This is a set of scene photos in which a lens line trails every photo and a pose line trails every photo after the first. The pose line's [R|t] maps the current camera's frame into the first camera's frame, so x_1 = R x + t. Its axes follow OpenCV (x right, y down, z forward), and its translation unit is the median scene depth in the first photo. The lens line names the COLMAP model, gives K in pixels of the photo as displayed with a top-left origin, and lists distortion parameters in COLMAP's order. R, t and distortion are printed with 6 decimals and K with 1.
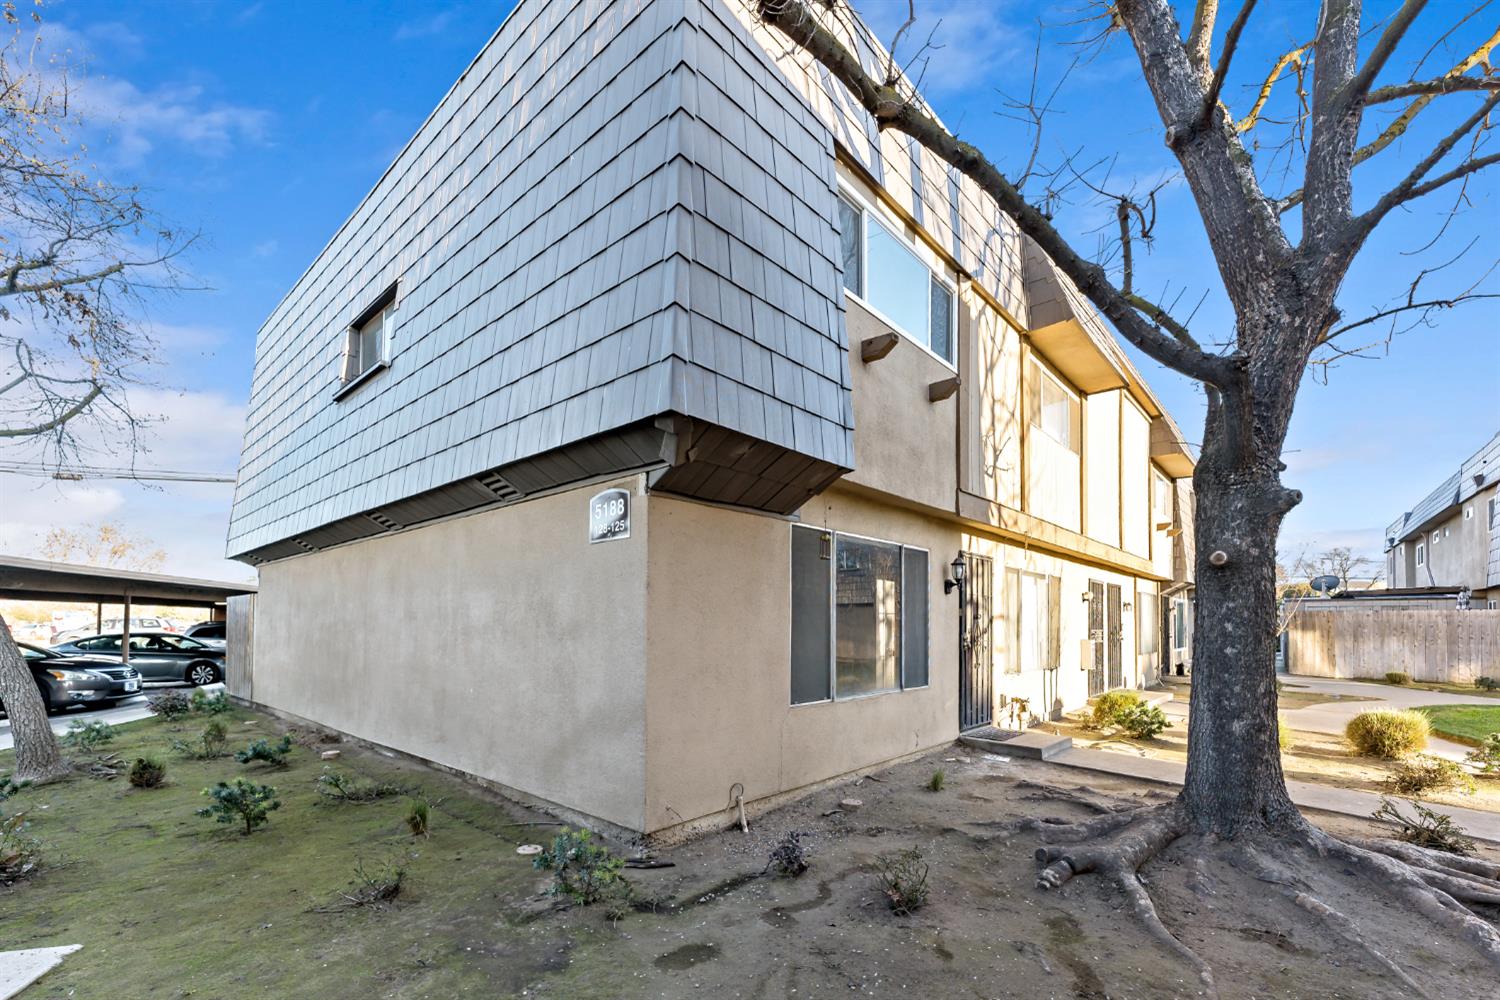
lens RADIAL K [[621.9, 0, 750.0], [0, 621.9, 500.0], [0, 0, 1]] dist [0.002183, 0.000140]
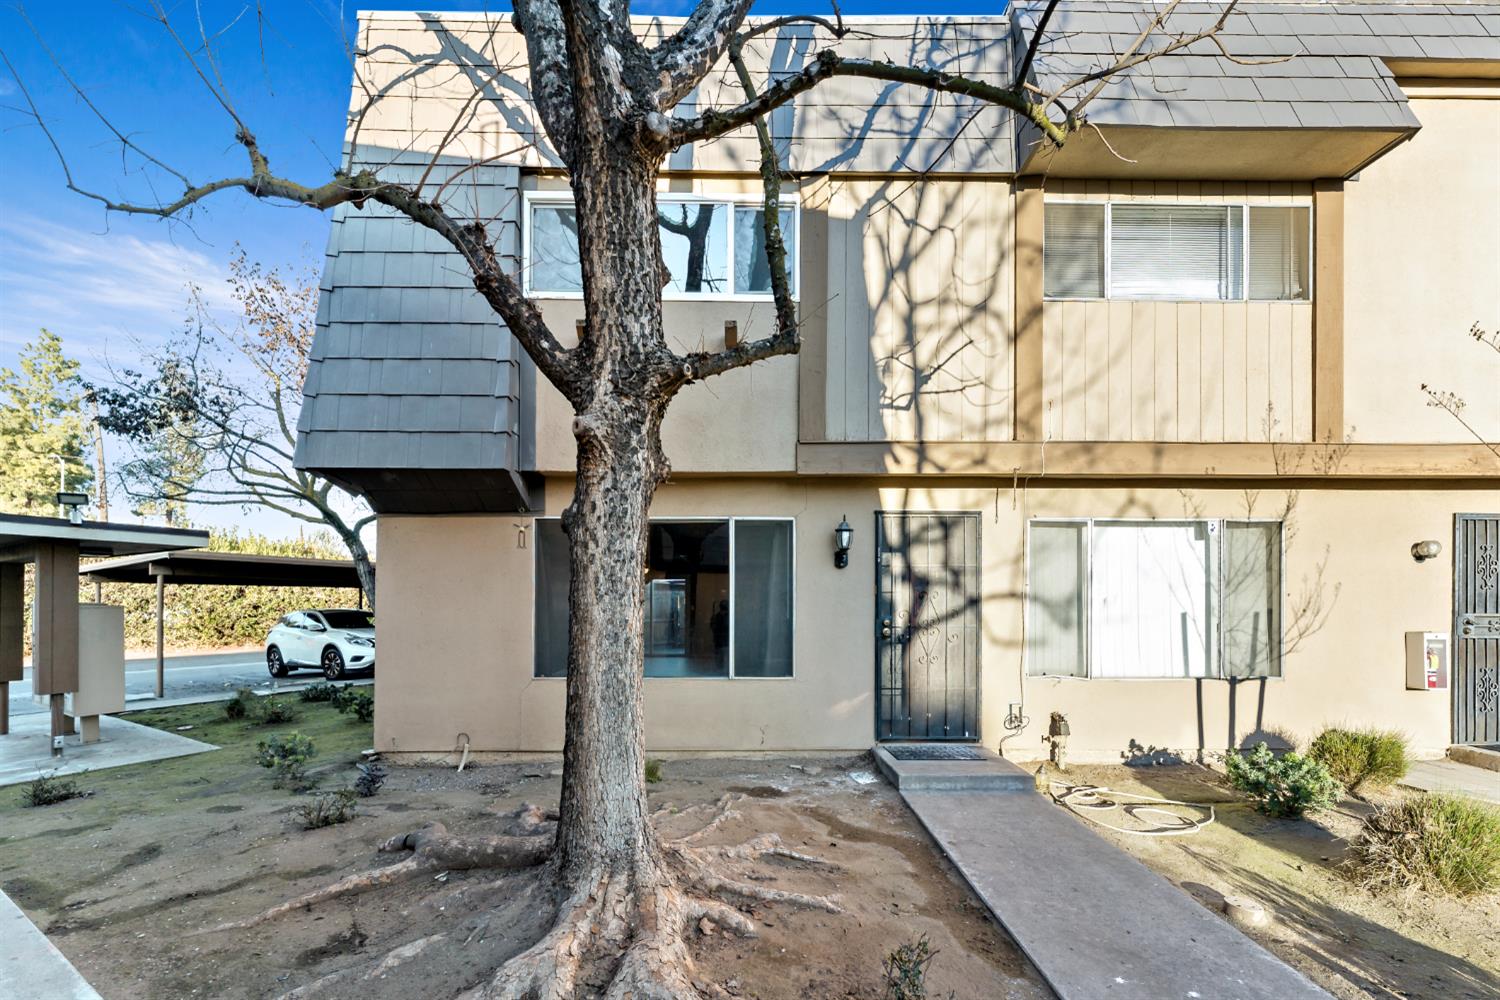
lens RADIAL K [[621.9, 0, 750.0], [0, 621.9, 500.0], [0, 0, 1]] dist [0.002183, 0.000140]
pose [[0.684772, -0.132092, -0.716687, 0.860662], [0.151948, 0.987701, -0.036861, 0.077543], [0.712741, -0.083658, 0.696421, 0.363120]]
